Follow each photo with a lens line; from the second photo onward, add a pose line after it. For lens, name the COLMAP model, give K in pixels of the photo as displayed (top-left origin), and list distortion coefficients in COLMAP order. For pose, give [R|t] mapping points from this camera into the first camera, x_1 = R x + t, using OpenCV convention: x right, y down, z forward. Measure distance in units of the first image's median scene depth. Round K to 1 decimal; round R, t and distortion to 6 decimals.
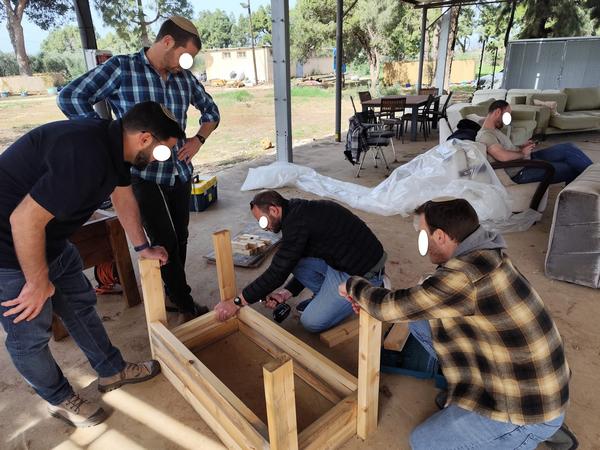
lens RADIAL K [[414.9, 0, 304.9], [0, 414.9, 223.1], [0, 0, 1]] dist [0.042887, -0.058384]
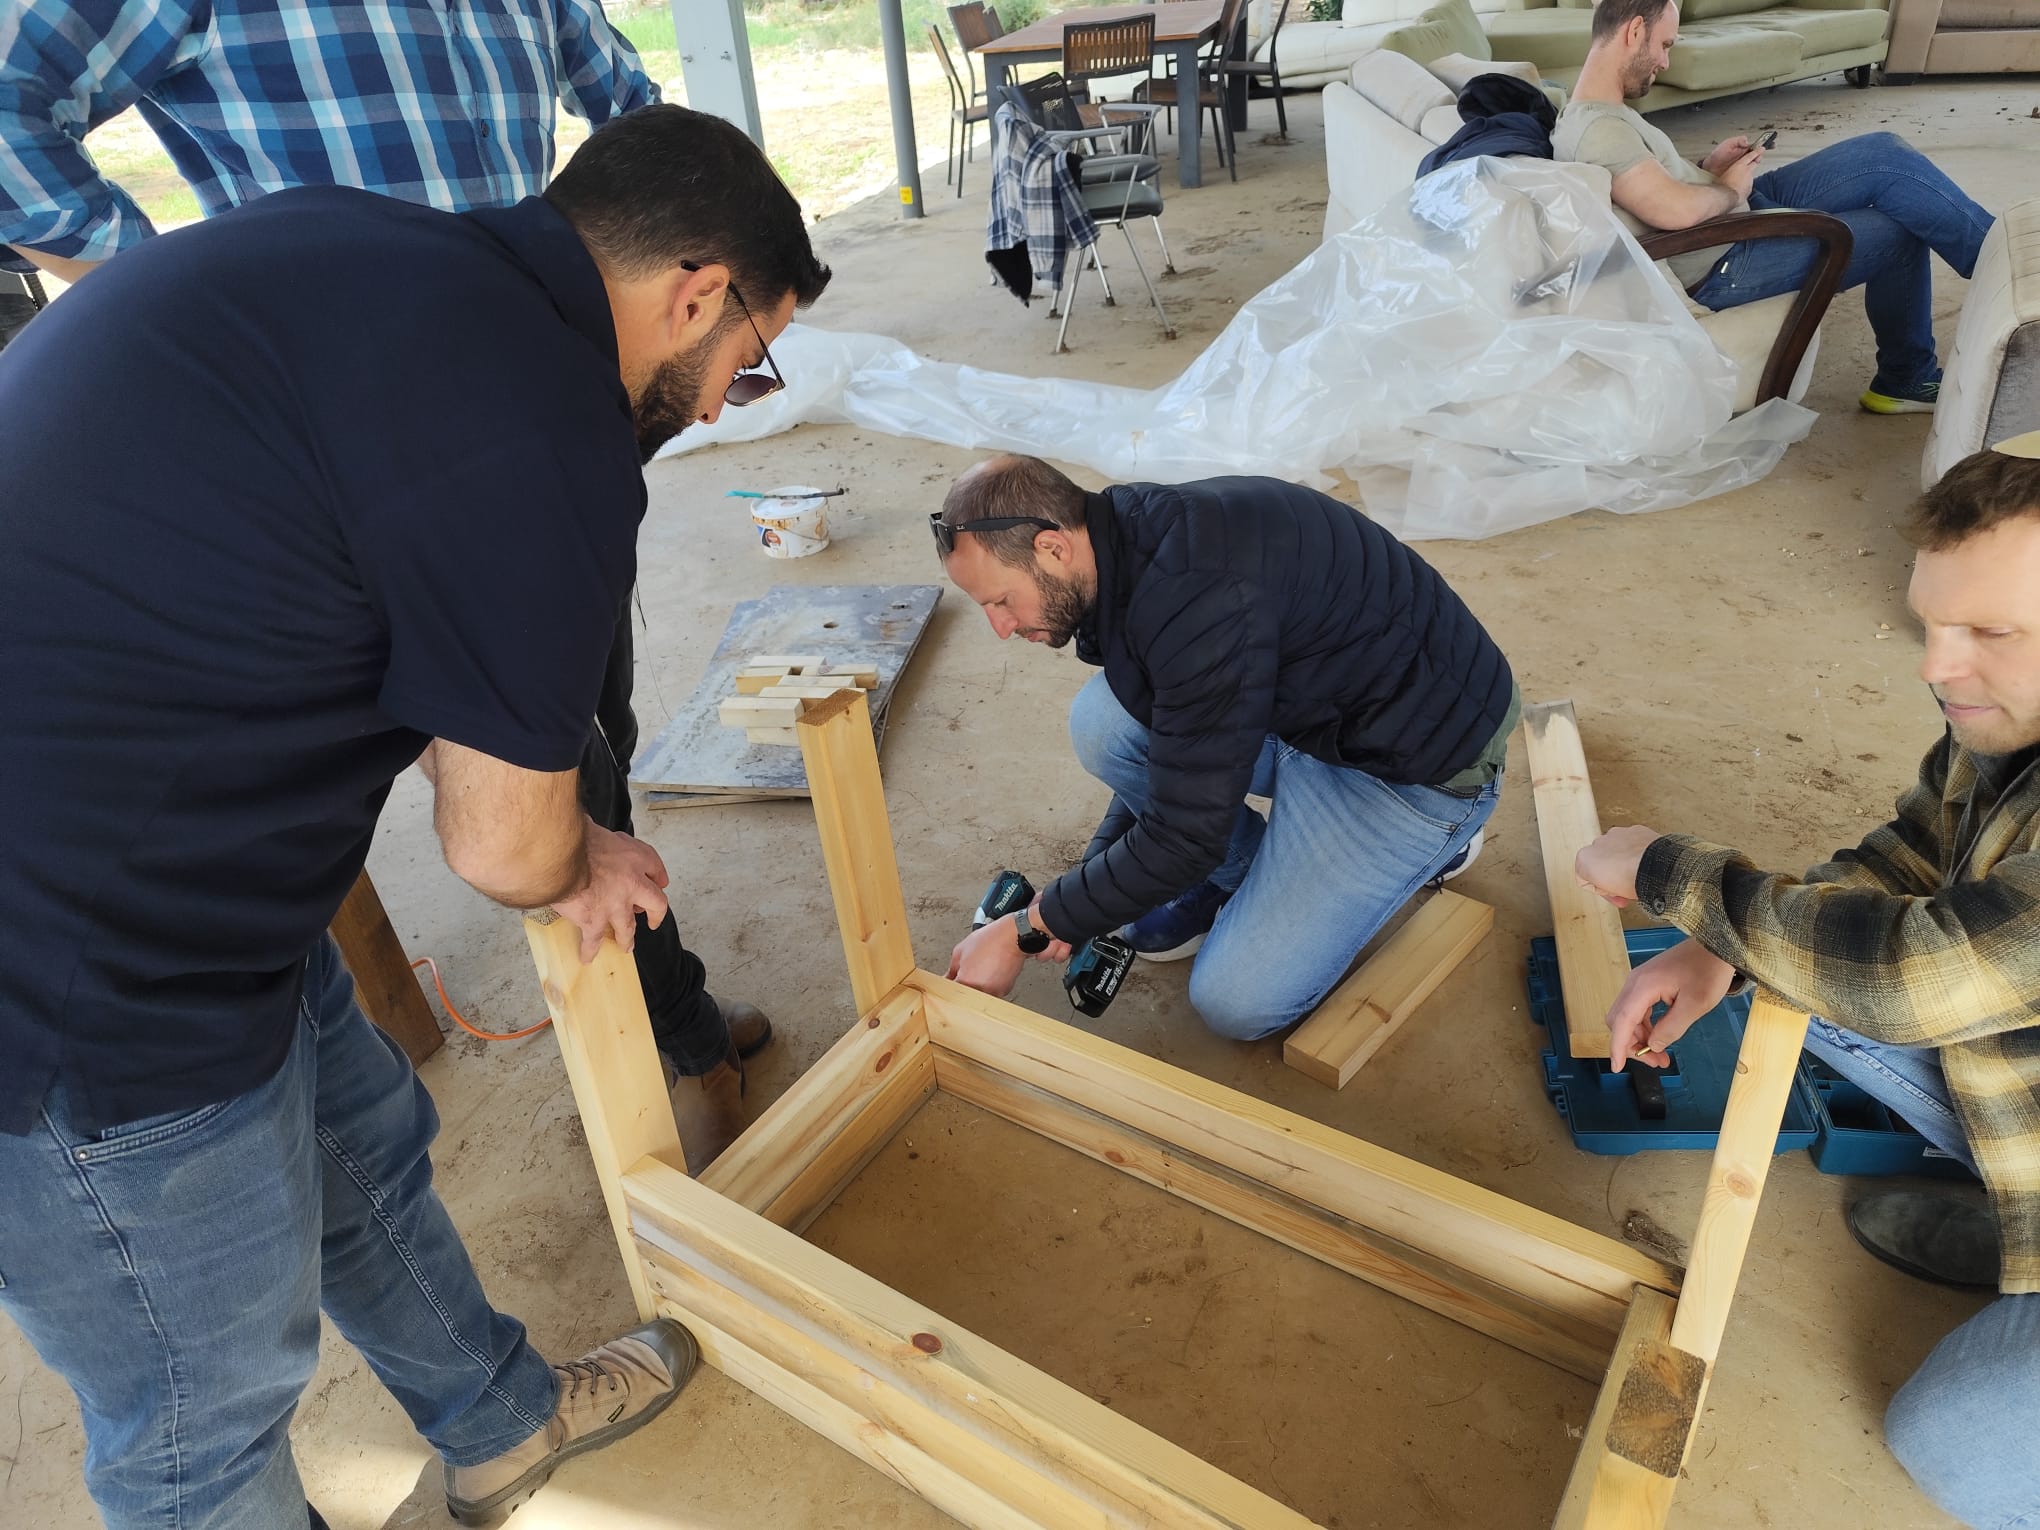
lens RADIAL K [[1421.3, 0, 1005.7], [0, 1421.3, 770.8], [0, 0, 1]] dist [0.005321, -0.009956]
pose [[0.969914, -0.171358, 0.172928, -0.145910], [0.137675, 0.971907, 0.190898, -0.042941], [-0.200782, -0.161346, 0.966258, 0.153247]]
